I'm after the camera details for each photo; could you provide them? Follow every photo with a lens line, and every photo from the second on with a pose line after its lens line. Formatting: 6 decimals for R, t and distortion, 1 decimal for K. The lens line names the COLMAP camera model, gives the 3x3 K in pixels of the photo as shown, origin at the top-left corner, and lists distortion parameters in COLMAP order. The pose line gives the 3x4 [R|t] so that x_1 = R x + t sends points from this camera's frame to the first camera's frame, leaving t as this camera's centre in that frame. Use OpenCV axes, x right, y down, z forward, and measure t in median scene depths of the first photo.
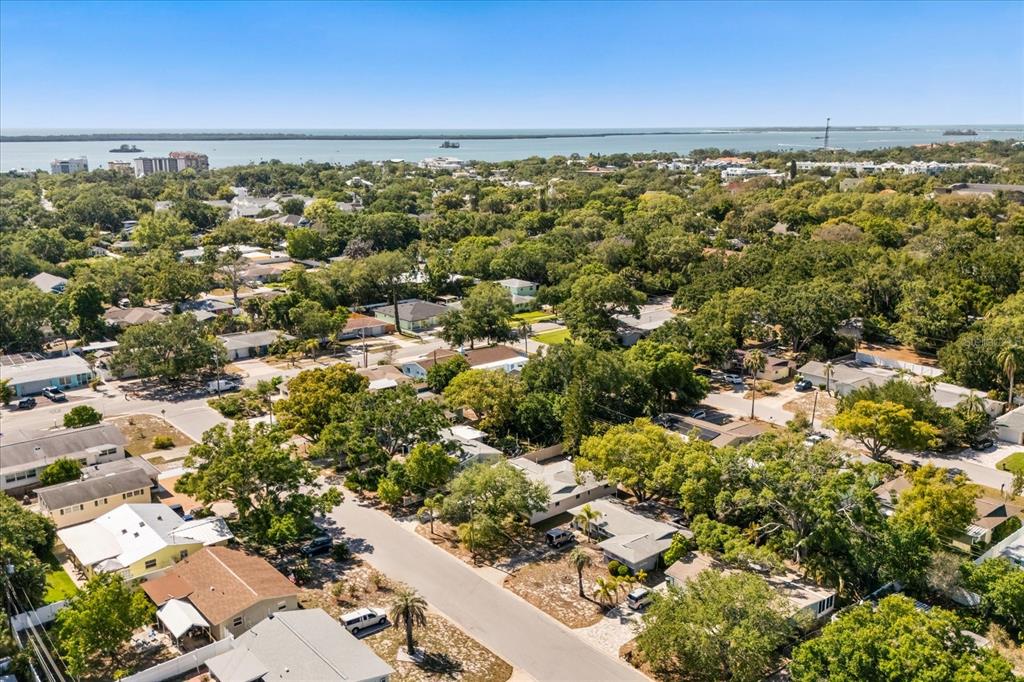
lens RADIAL K [[869.9, 0, 512.0], [0, 869.9, 341.0], [0, 0, 1]] dist [0.003038, -0.000595]
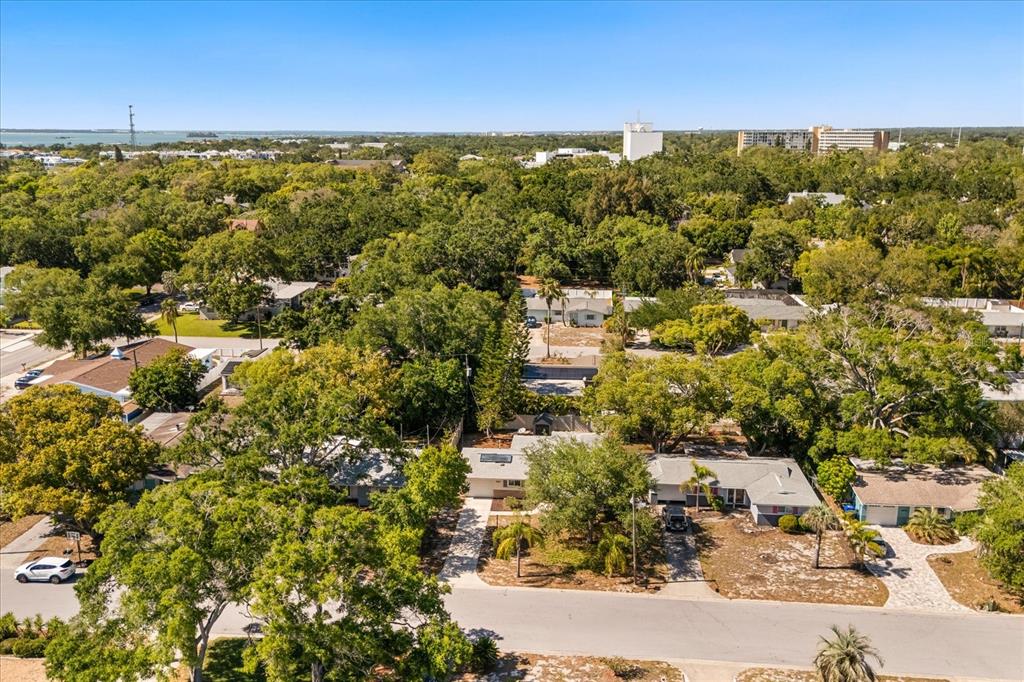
lens RADIAL K [[869.9, 0, 512.0], [0, 869.9, 341.0], [0, 0, 1]] dist [0.003038, -0.000595]
pose [[0.718677, -0.165549, 0.675349, -0.514402], [0.162859, 0.984305, 0.067976, 0.011769], [-0.676003, 0.061134, 0.734359, 0.563246]]
